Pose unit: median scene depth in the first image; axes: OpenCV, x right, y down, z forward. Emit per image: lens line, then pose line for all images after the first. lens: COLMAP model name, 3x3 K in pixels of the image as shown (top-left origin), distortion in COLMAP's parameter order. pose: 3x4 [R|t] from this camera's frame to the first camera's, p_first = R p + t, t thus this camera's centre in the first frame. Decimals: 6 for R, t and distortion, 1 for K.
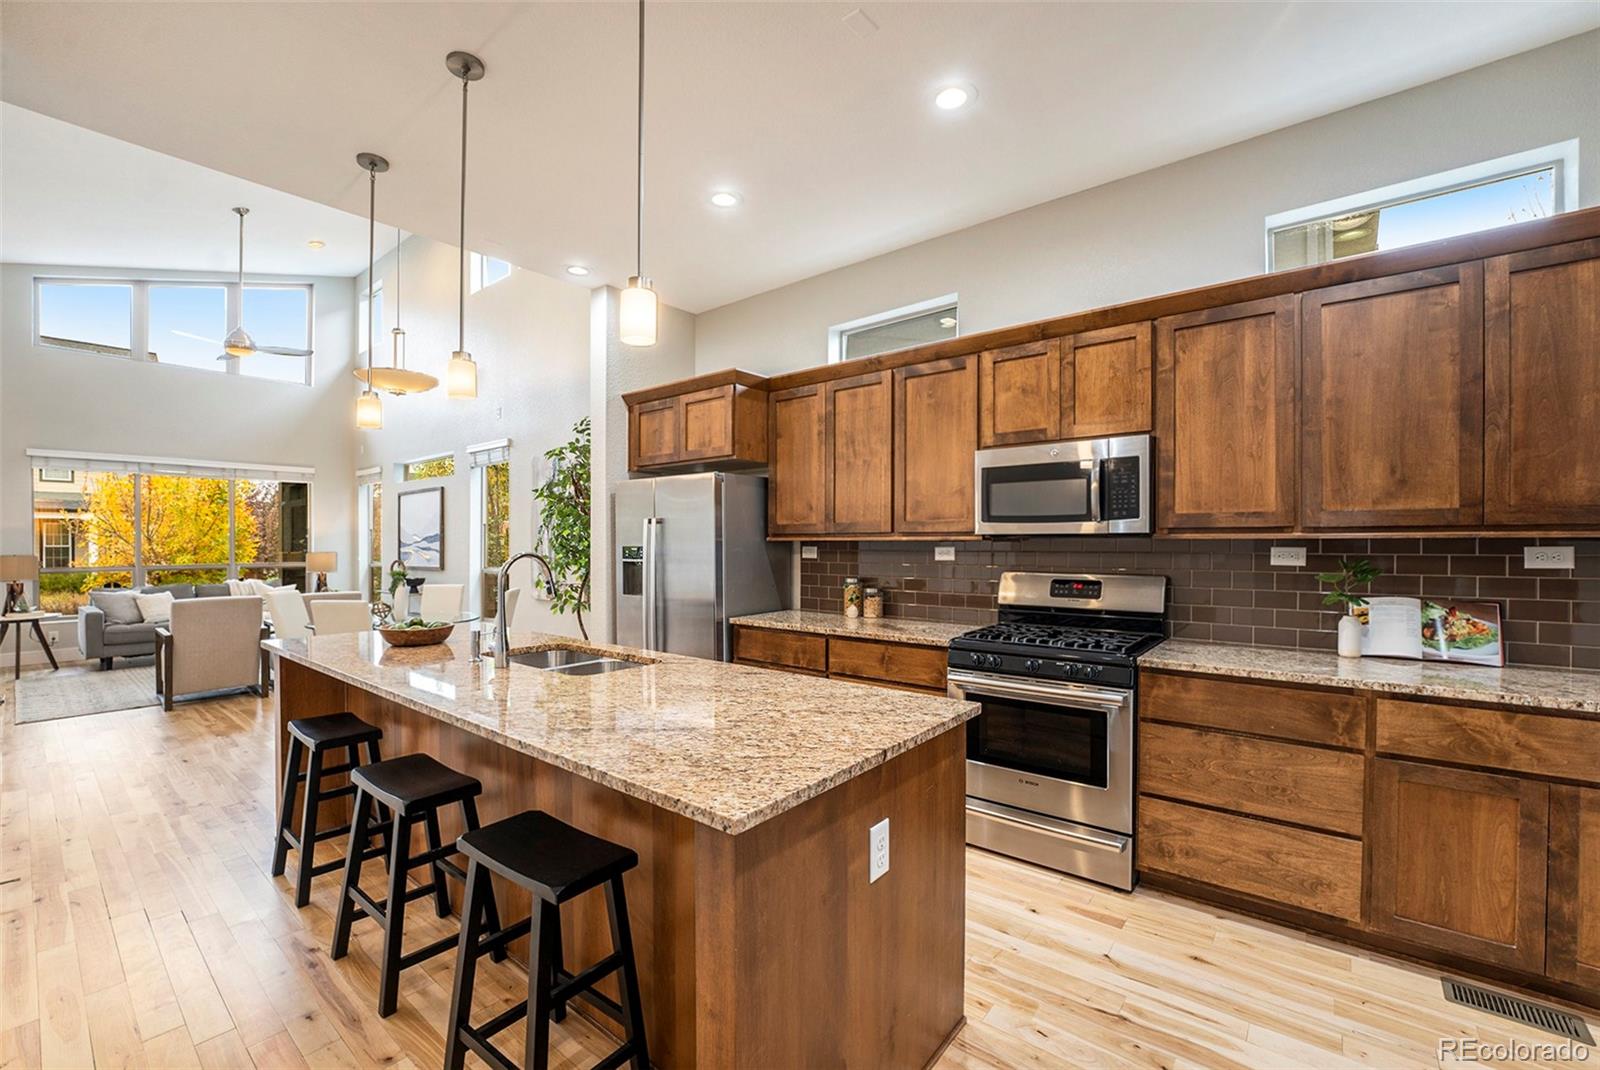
lens RADIAL K [[671.7, 0, 800.0], [0, 671.7, 535.0], [0, 0, 1]] dist [-0.022947, 0.000075]
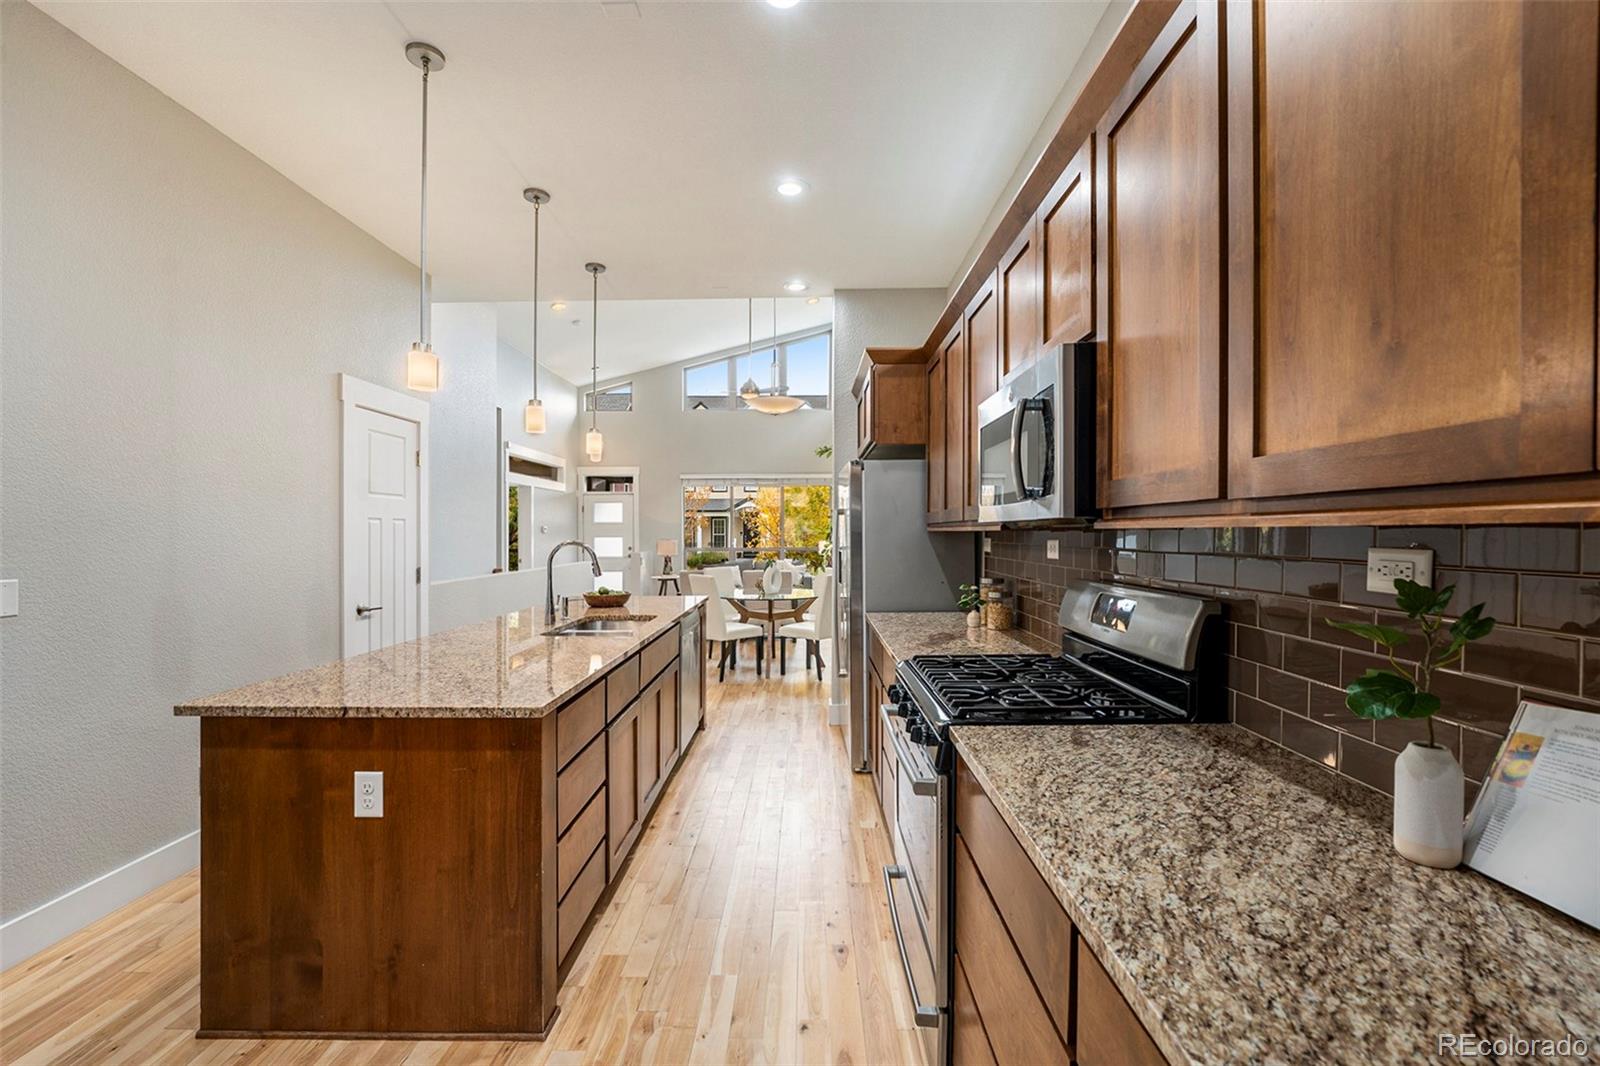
lens RADIAL K [[671.7, 0, 800.0], [0, 671.7, 533.0], [0, 0, 1]] dist [-0.022947, 0.000075]
pose [[0.622771, 0.000819, -0.782404, 1.497244], [0.008020, 0.999940, 0.007431, 0.006297], [0.782363, -0.010903, 0.622727, 0.863015]]
